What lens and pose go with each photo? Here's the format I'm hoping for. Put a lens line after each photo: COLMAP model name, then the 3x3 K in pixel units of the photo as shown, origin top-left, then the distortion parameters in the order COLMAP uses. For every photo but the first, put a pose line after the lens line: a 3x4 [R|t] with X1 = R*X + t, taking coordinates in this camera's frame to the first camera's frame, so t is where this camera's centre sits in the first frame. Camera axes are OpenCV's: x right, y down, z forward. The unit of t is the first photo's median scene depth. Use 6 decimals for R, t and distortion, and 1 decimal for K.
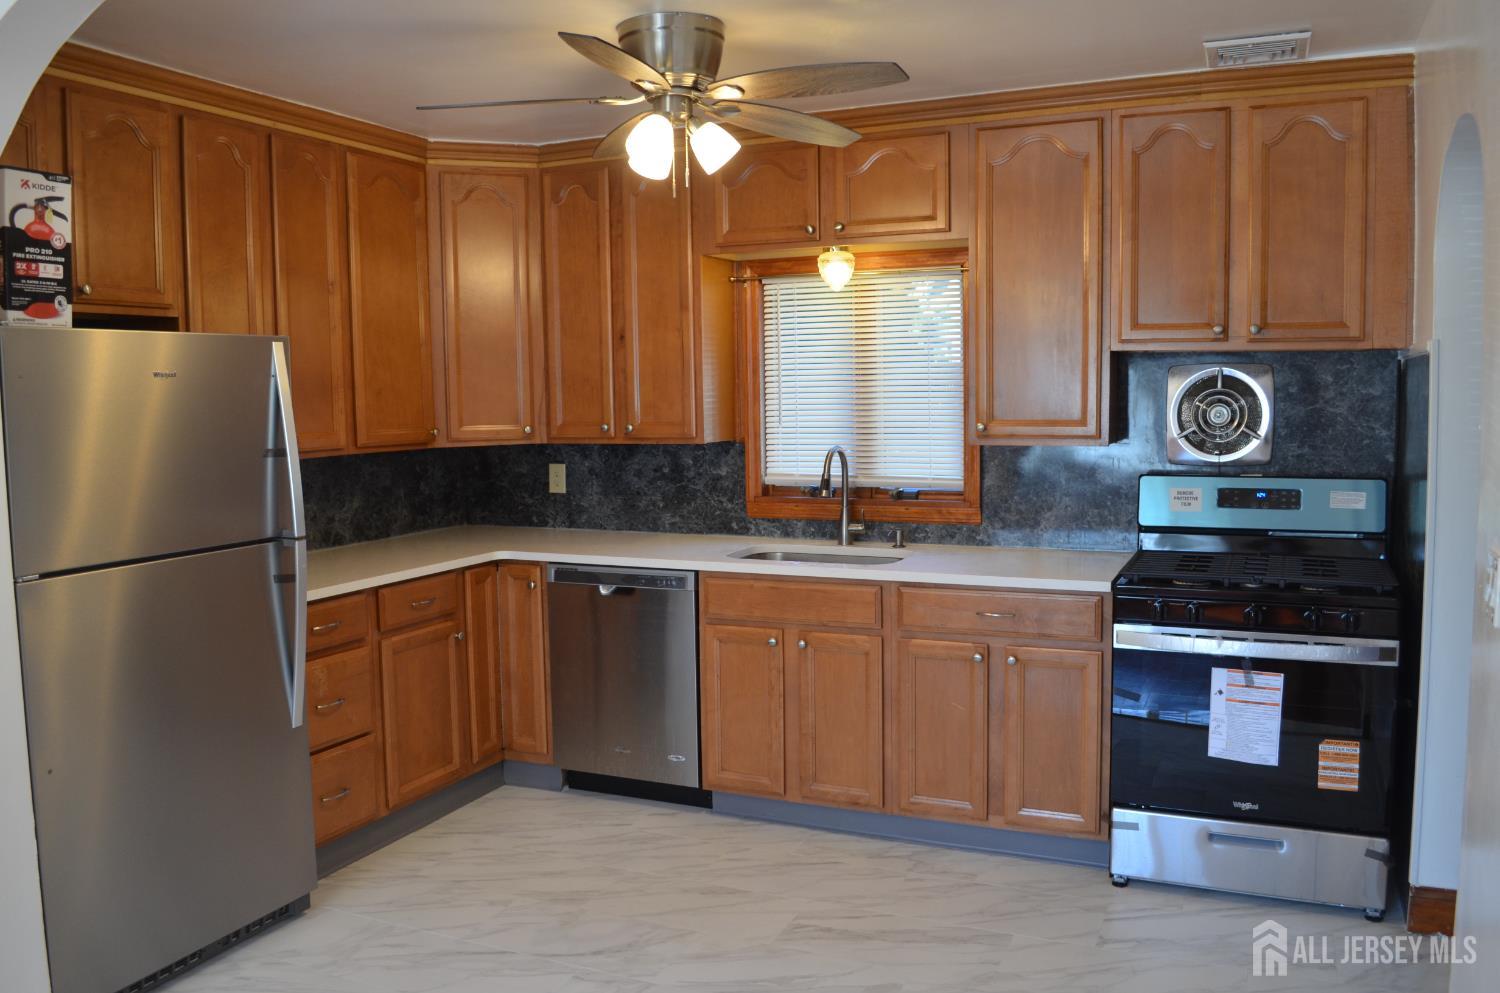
lens RADIAL K [[1177.2, 0, 753.8], [0, 1177.2, 495.8], [0, 0, 1]] dist [-0.078502, 0.010084]
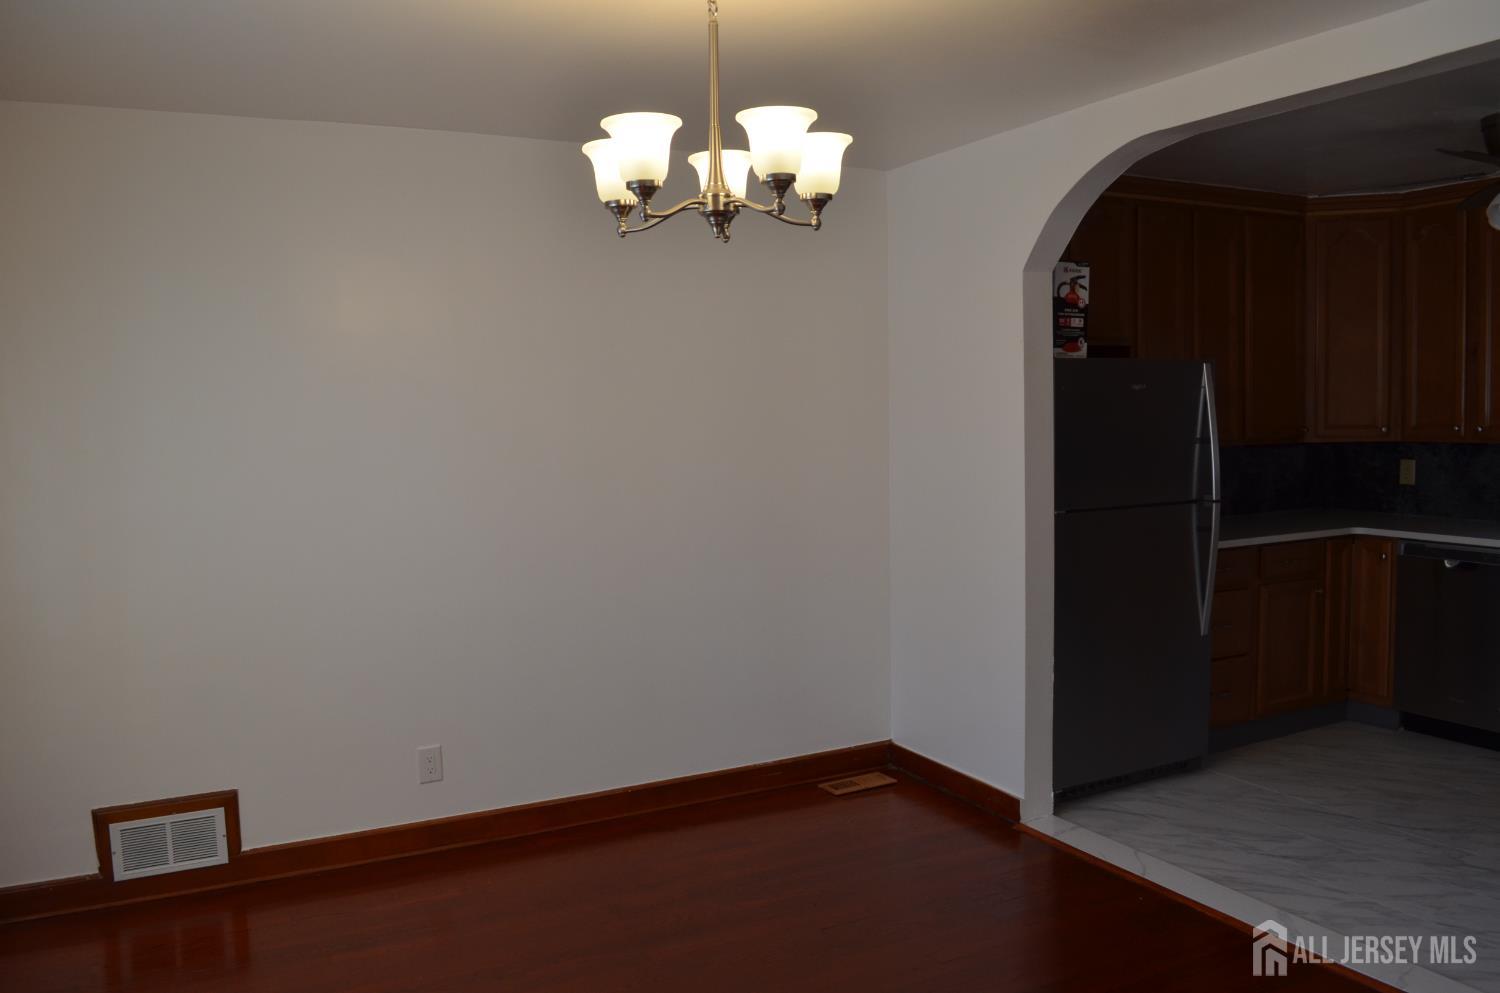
lens RADIAL K [[1177.2, 0, 756.5], [0, 1177.2, 496.4], [0, 0, 1]] dist [-0.078502, 0.010084]
pose [[0.787601, 0.044774, -0.614557, 0.033530], [-0.046323, 0.998837, 0.013405, 0.031412], [0.614442, 0.017910, 0.788758, -0.388093]]
